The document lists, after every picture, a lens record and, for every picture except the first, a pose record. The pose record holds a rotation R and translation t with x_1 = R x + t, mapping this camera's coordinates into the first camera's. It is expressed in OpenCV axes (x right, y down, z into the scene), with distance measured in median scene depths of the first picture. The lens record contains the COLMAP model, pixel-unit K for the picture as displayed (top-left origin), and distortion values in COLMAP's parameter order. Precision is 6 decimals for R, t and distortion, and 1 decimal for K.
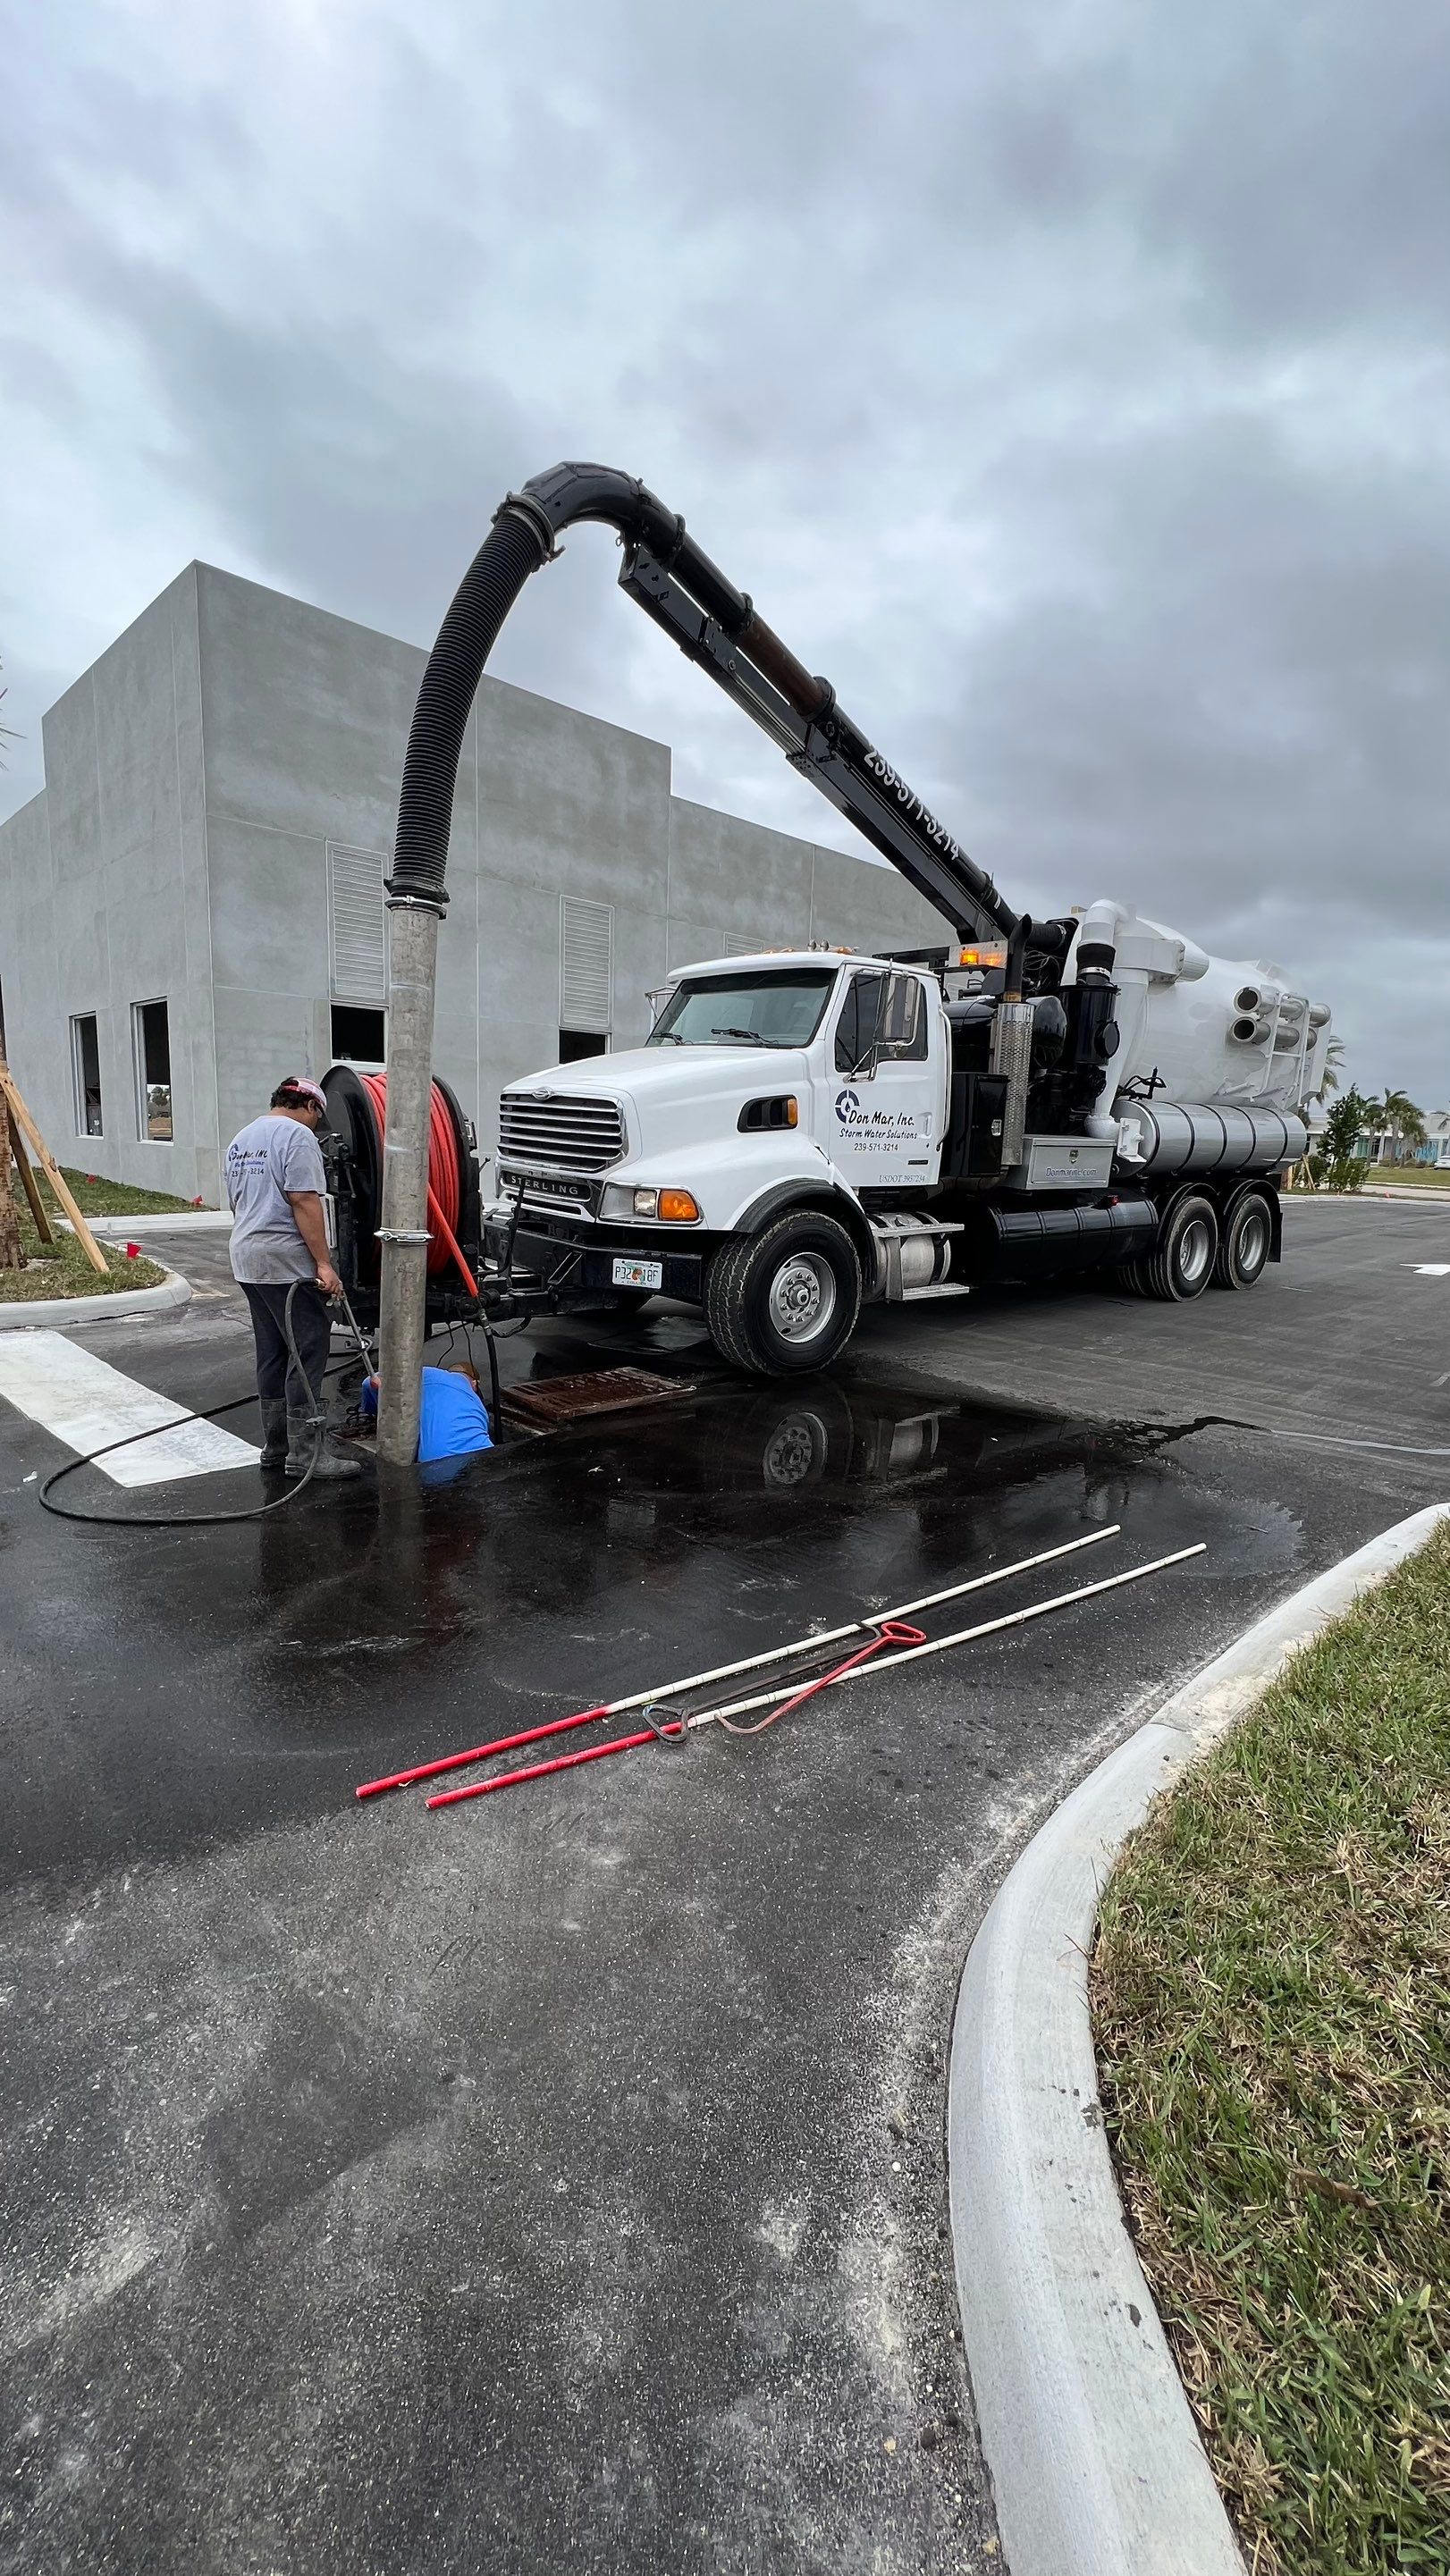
lens RADIAL K [[1031.1, 0, 738.9], [0, 1031.1, 1297.9], [0, 0, 1]] dist [-0.012605, -0.000060]
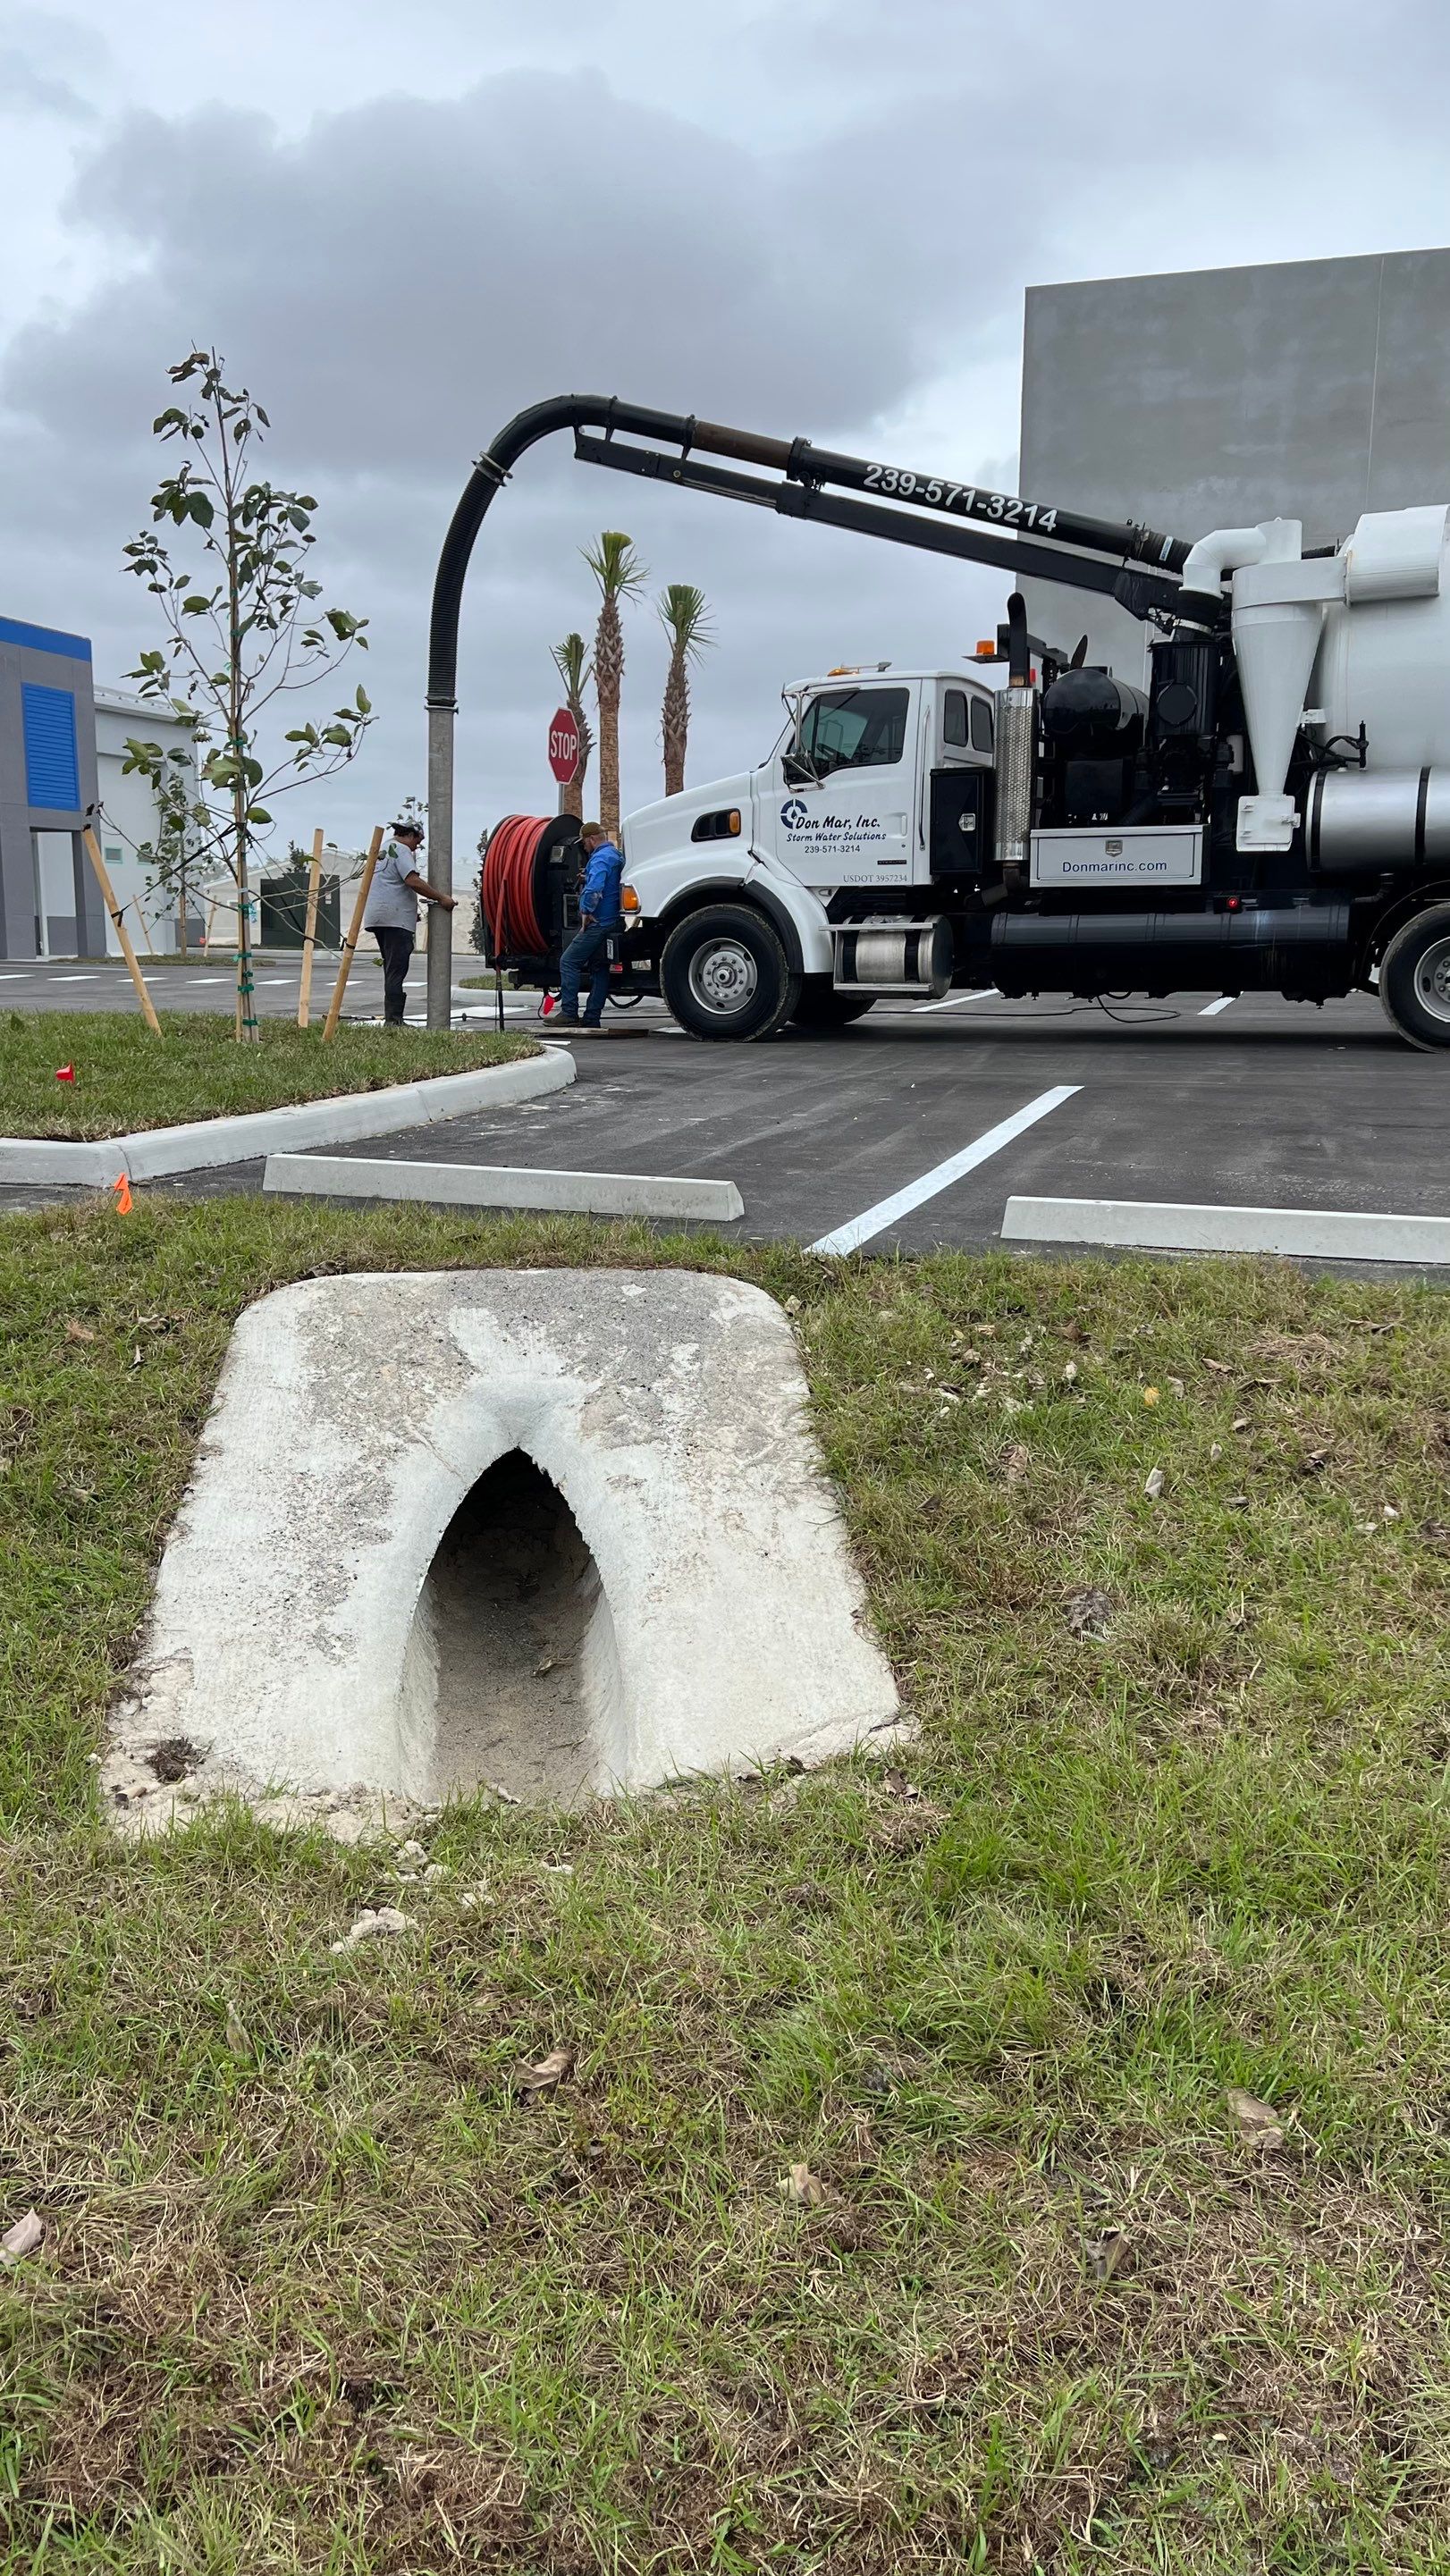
lens RADIAL K [[1964.3, 0, 734.9], [0, 1964.3, 1291.1], [0, 0, 1]] dist [0.044246, -0.009788]
pose [[0.452332, 0.129886, -0.882341, 2.015824], [-0.132550, 0.988141, 0.077509, 0.173124], [0.881944, 0.081894, 0.464185, -0.035100]]
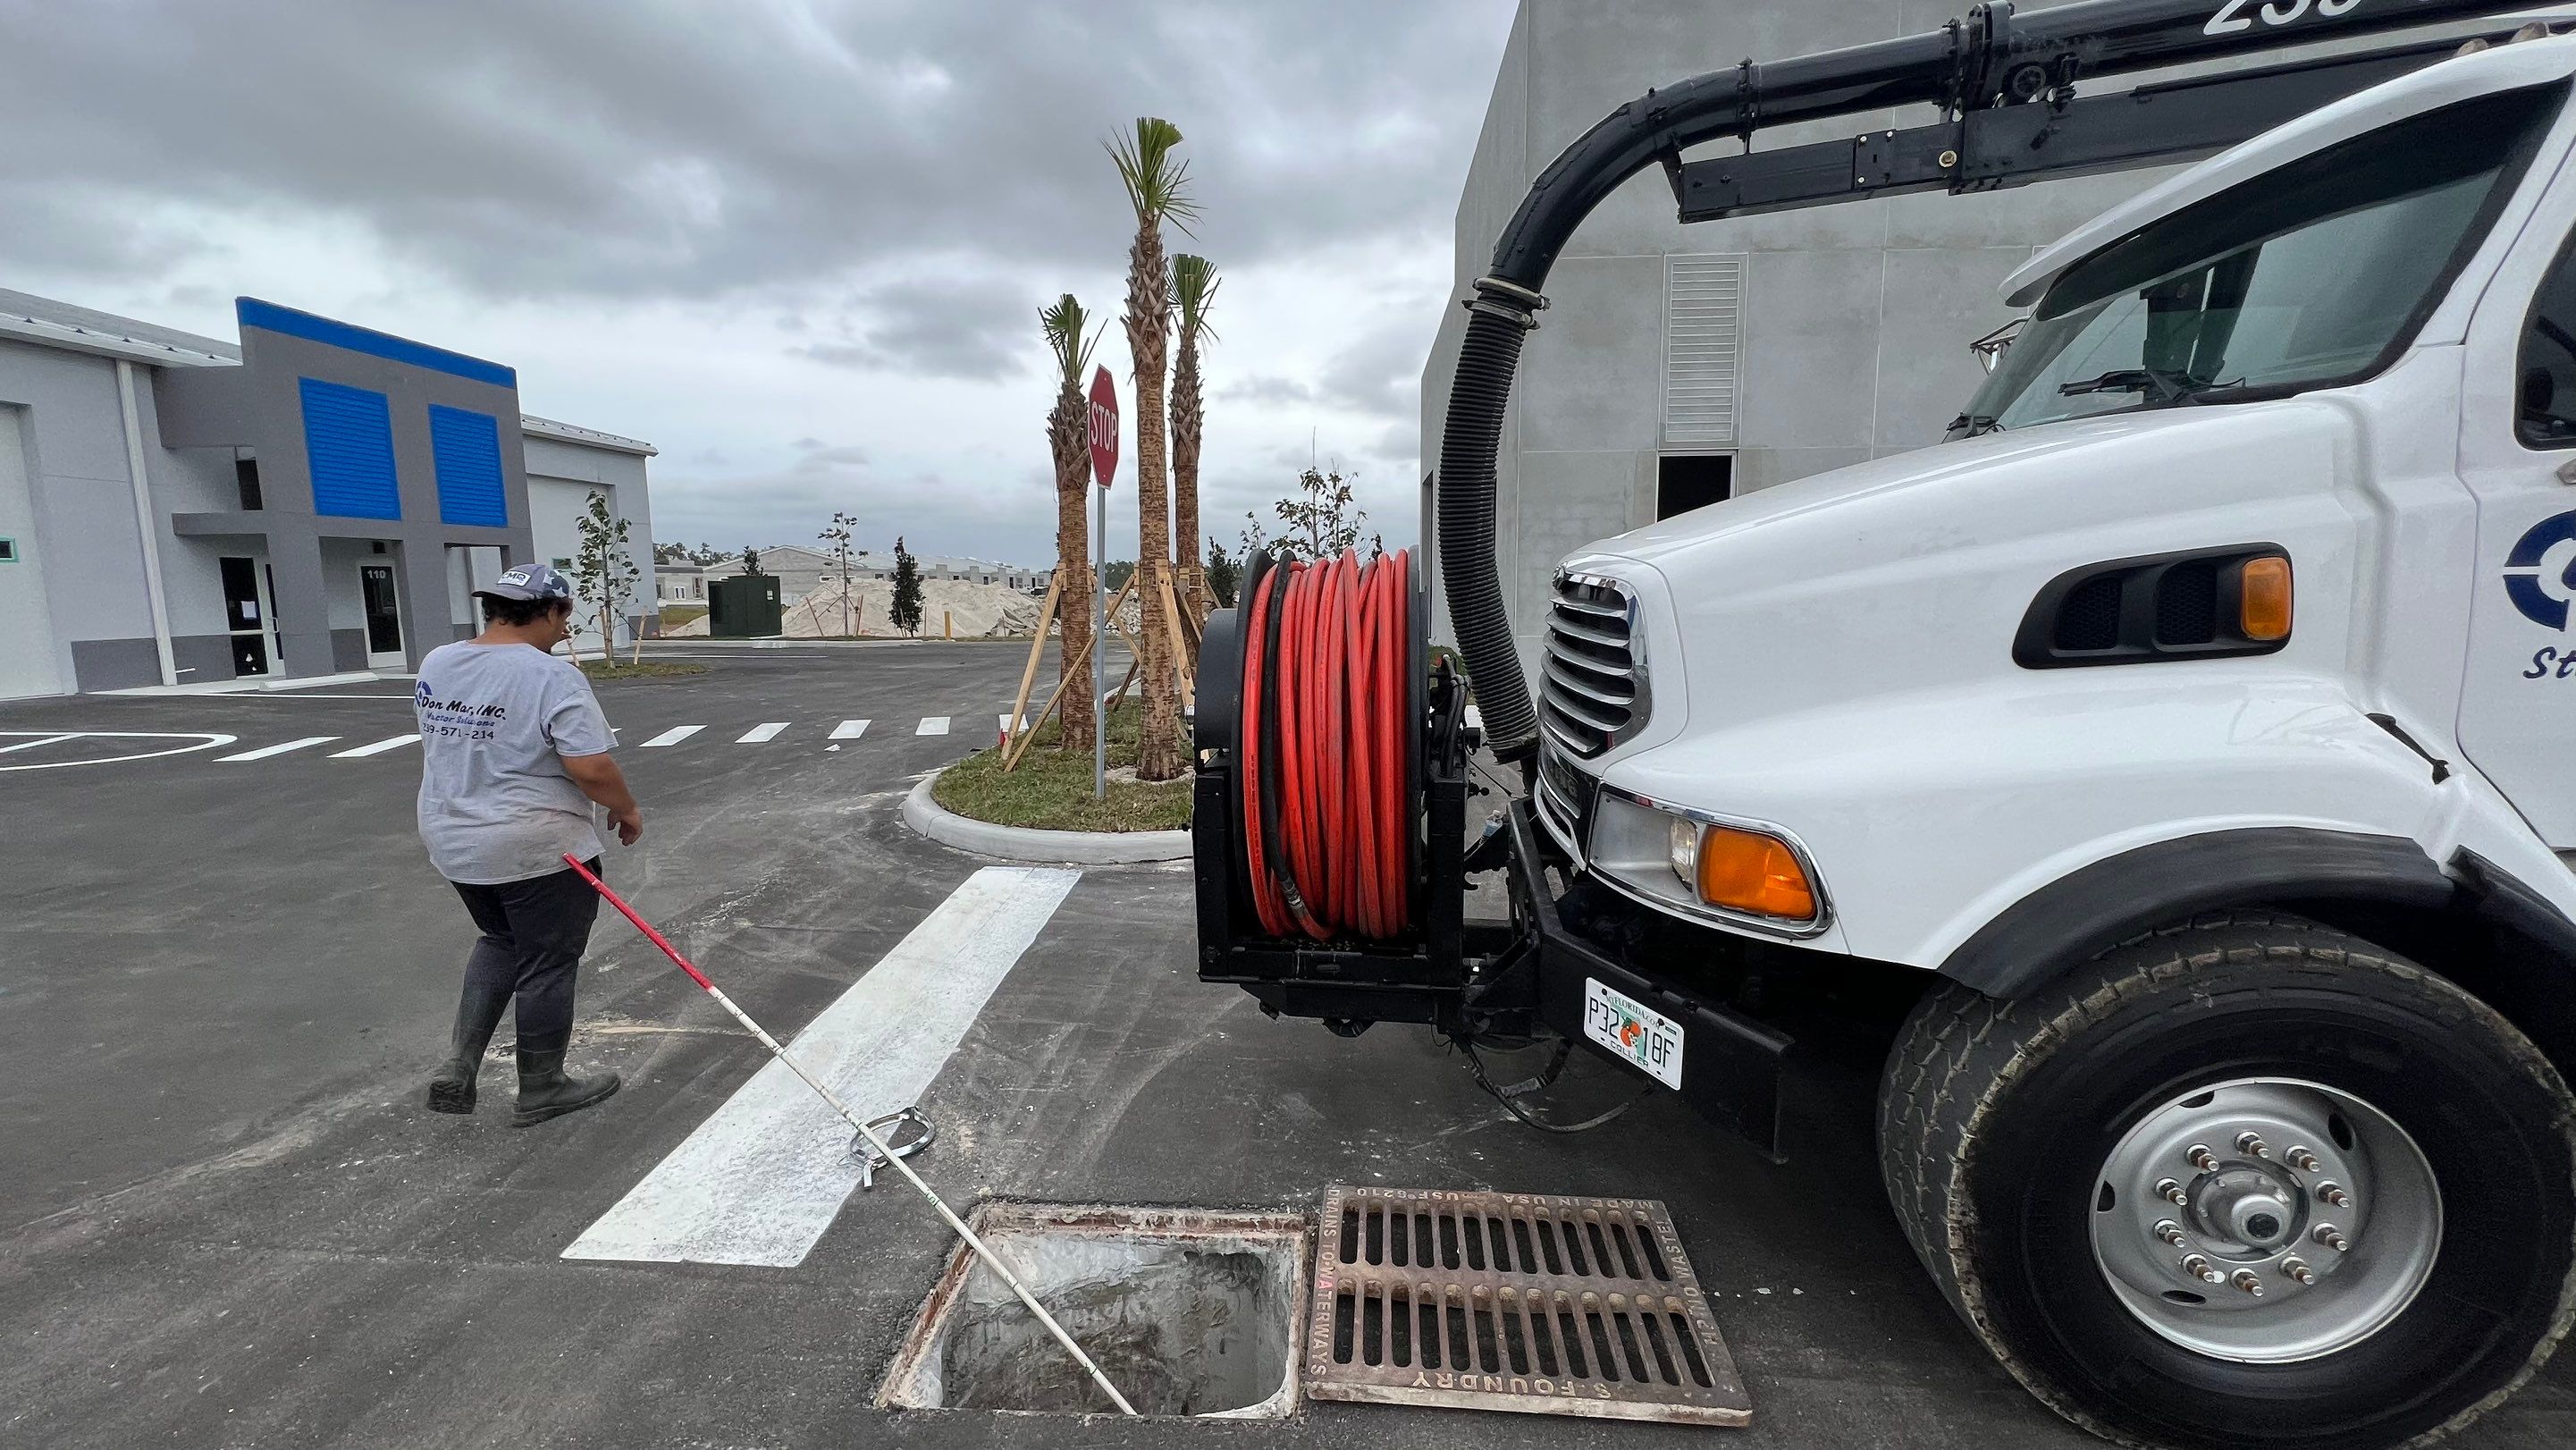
lens RADIAL K [[1036.6, 0, 1273.7], [0, 1036.6, 723.9], [0, 0, 1]] dist [0.000923, 0.000018]
pose [[0.646740, 0.063715, -0.760045, 0.089520], [-0.091990, 0.995746, 0.005198, -0.109880], [0.757143, 0.066555, 0.649850, 0.539122]]
